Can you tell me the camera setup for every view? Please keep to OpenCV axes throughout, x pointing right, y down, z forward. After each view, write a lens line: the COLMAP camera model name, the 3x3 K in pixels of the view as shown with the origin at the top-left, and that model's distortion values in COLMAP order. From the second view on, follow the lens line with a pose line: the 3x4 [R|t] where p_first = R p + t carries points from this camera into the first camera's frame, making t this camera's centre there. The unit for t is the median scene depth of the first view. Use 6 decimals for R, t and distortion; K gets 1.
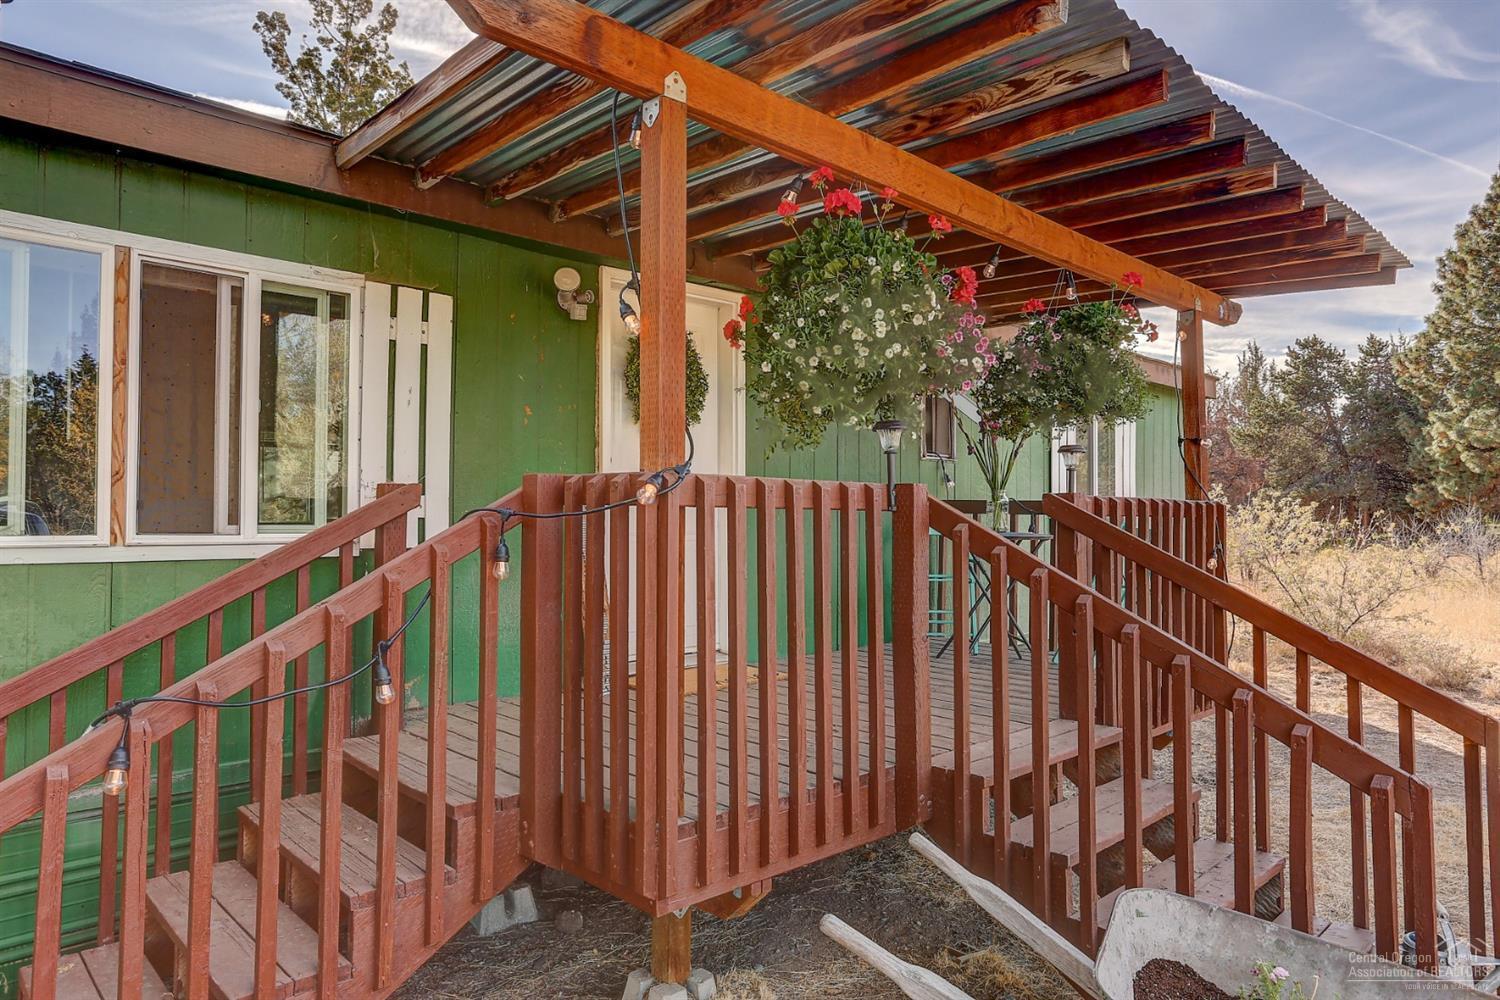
lens RADIAL K [[950.3, 0, 750.1], [0, 950.3, 474.8], [0, 0, 1]] dist [-0.004094, -0.001765]
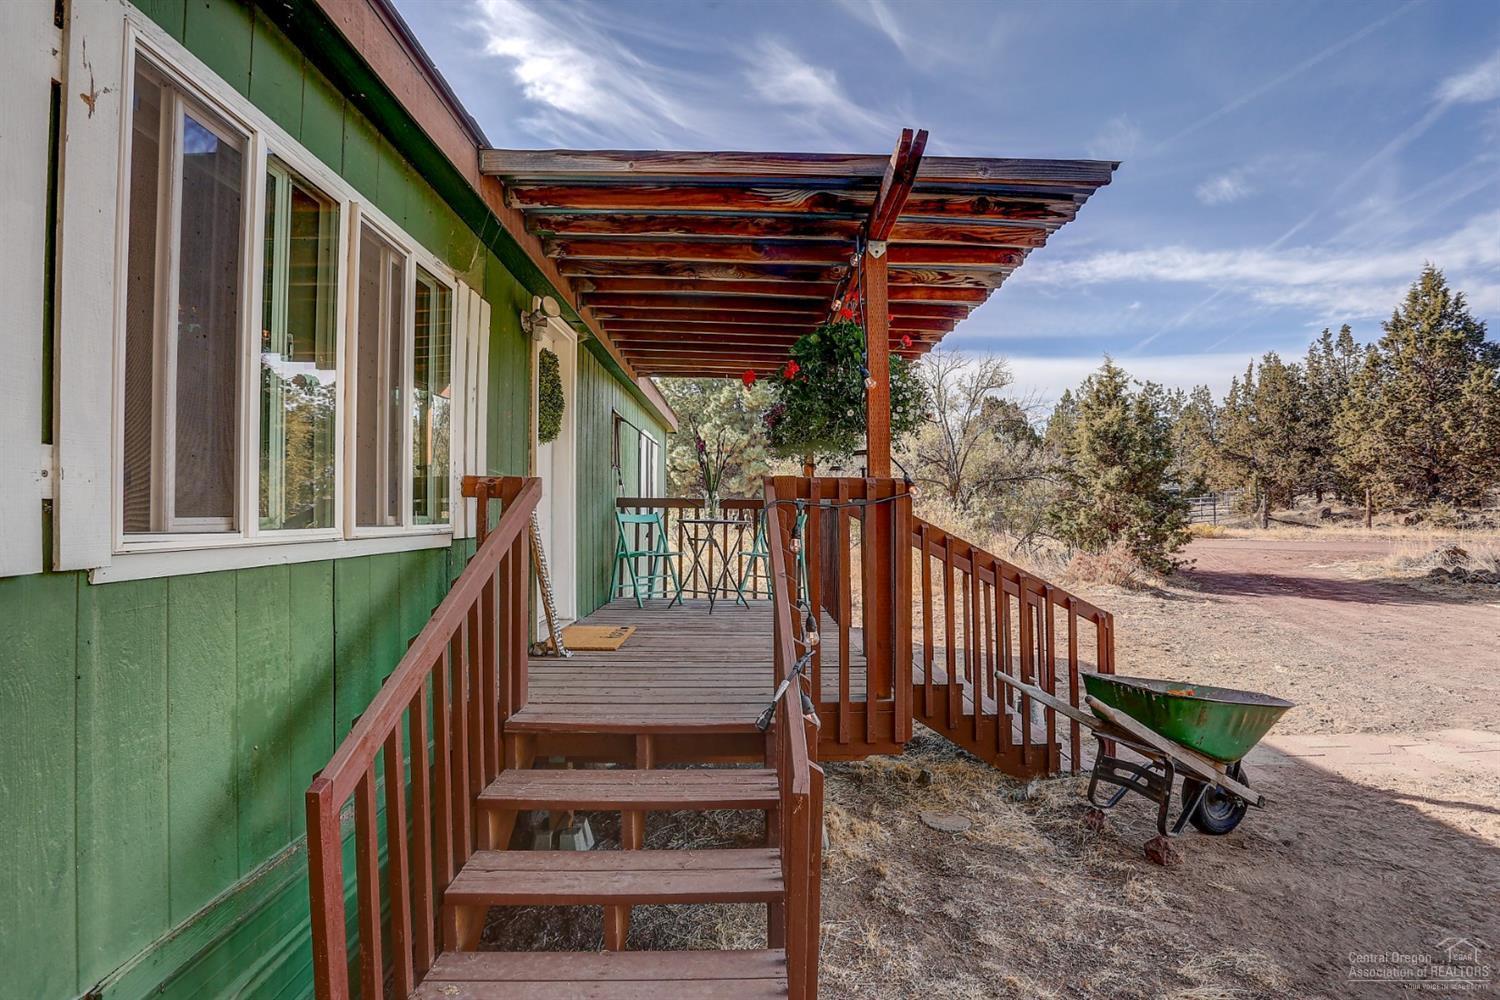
lens RADIAL K [[740.7, 0, 750.0], [0, 740.7, 500.0], [0, 0, 1]] dist [-0.067923, 0.027789]
pose [[0.685213, 0.013315, 0.728221, -0.909603], [-0.034968, 0.999281, 0.014632, 0.014073], [-0.727503, -0.035491, 0.685186, 0.258840]]
